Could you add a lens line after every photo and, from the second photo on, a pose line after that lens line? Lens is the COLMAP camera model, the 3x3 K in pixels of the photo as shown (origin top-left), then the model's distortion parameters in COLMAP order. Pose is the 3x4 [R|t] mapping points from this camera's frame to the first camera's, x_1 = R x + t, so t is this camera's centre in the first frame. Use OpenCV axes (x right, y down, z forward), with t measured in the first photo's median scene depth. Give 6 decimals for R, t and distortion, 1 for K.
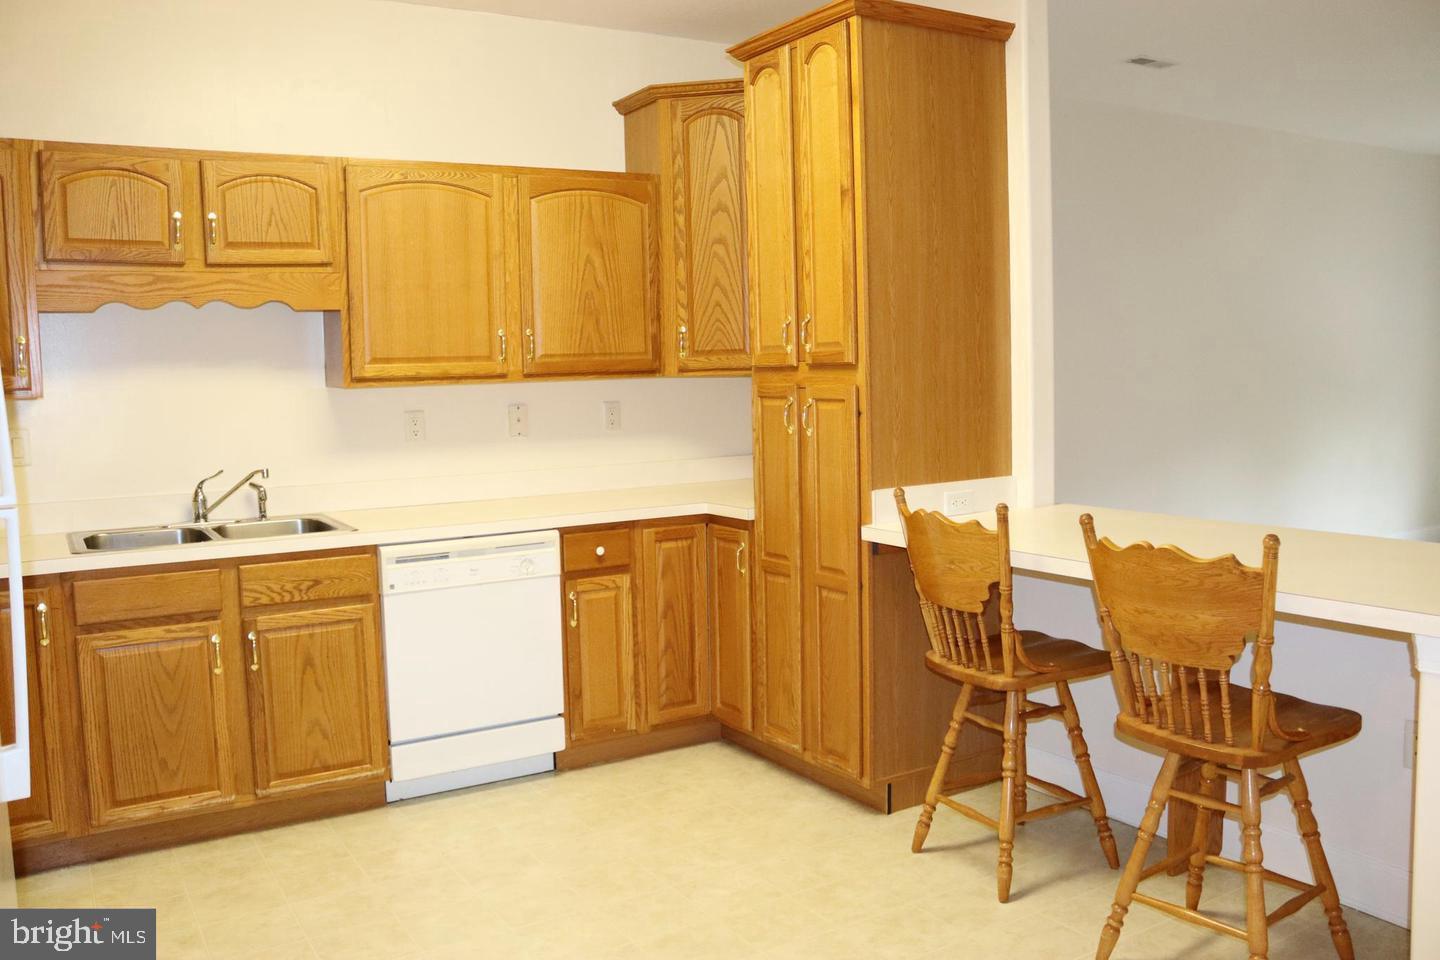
lens RADIAL K [[1183.6, 0, 697.1], [0, 1183.6, 461.1], [0, 0, 1]] dist [-0.157167, 0.128289]
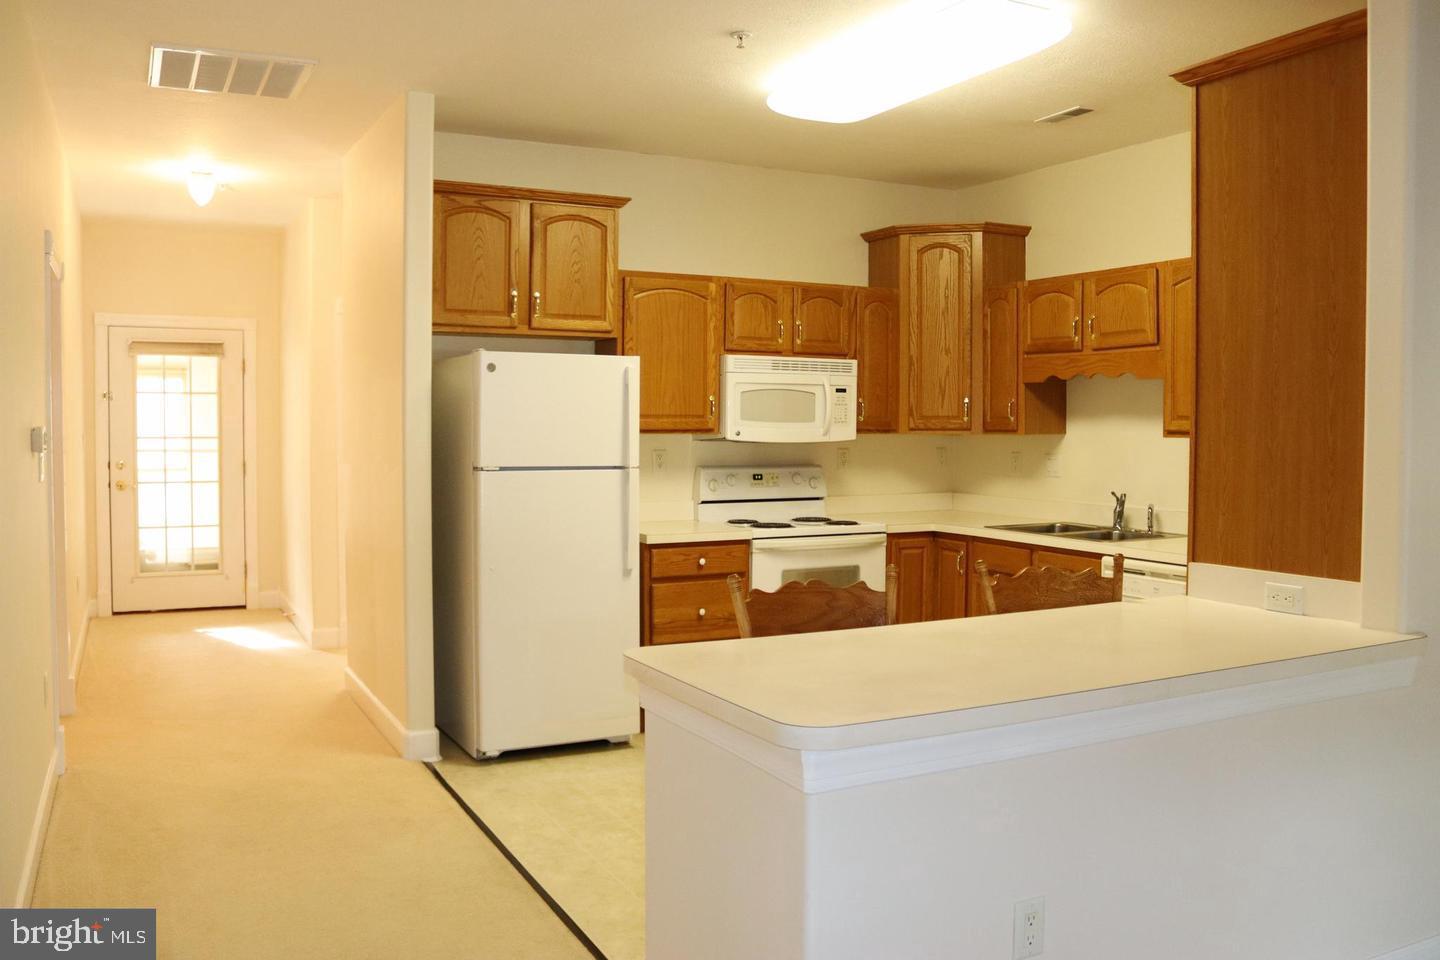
lens RADIAL K [[1183.6, 0, 718.1], [0, 1183.6, 467.8], [0, 0, 1]] dist [-0.157167, 0.128289]
pose [[-0.056377, 0.062564, -0.996447, 1.085546], [-0.081020, 0.994456, 0.067023, -0.081792], [0.995117, 0.084511, -0.050996, 0.616756]]
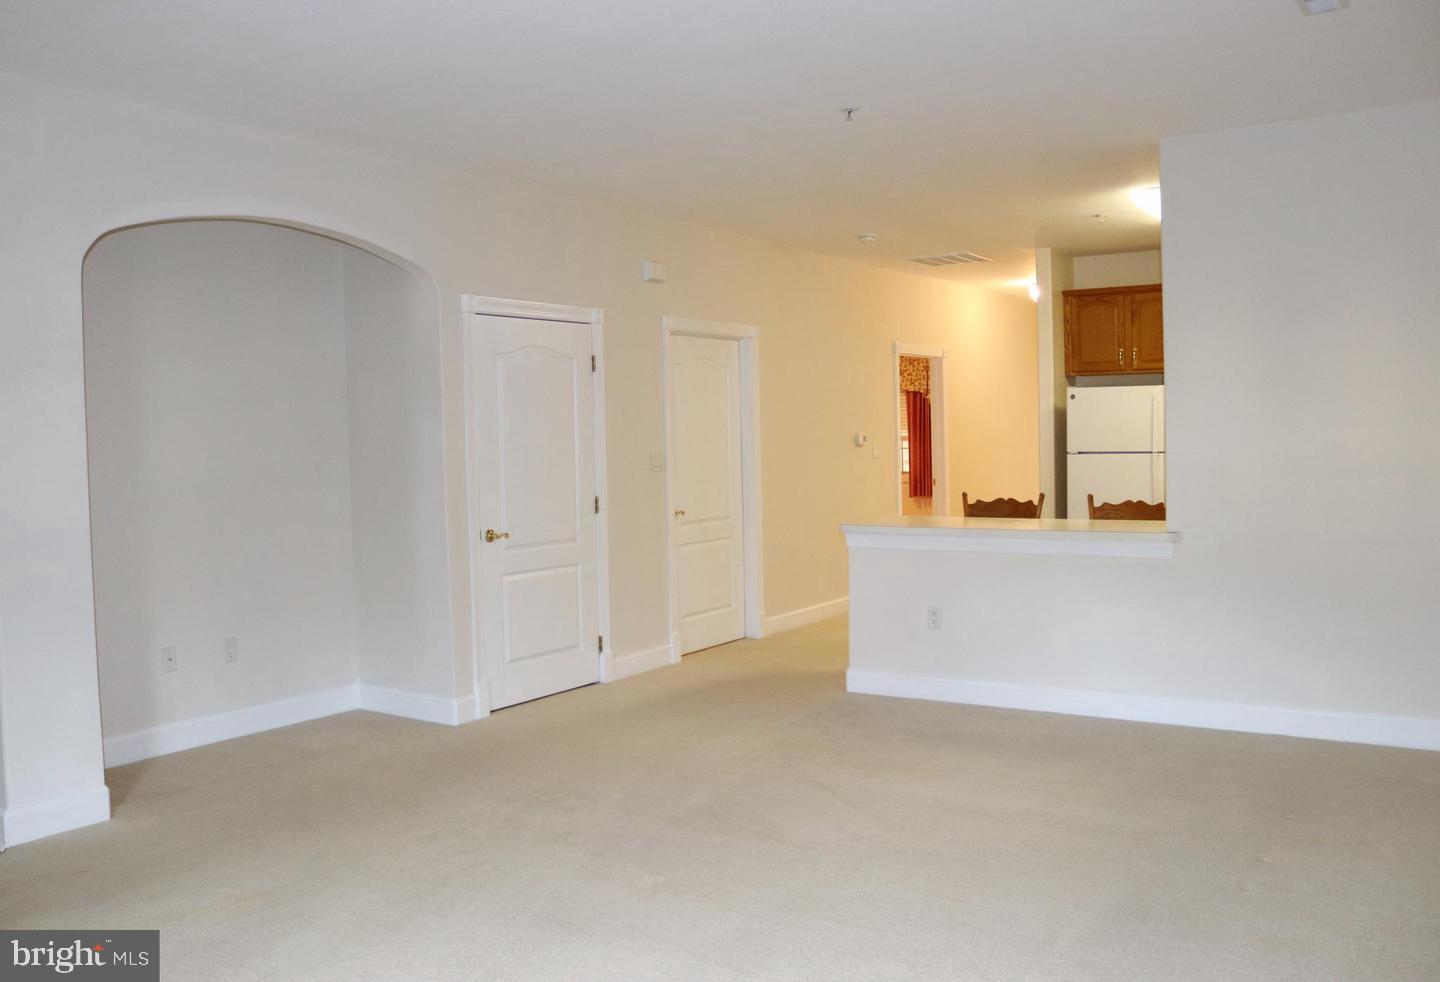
lens RADIAL K [[1230.7, 0, 726.3], [0, 1230.7, 486.9], [0, 0, 1]] dist [-0.126357, 0.064369]
pose [[-0.892550, 0.061478, -0.446739, 1.513171], [0.007079, 0.992452, 0.122432, -0.209338], [0.450893, 0.106114, -0.886248, 2.157915]]
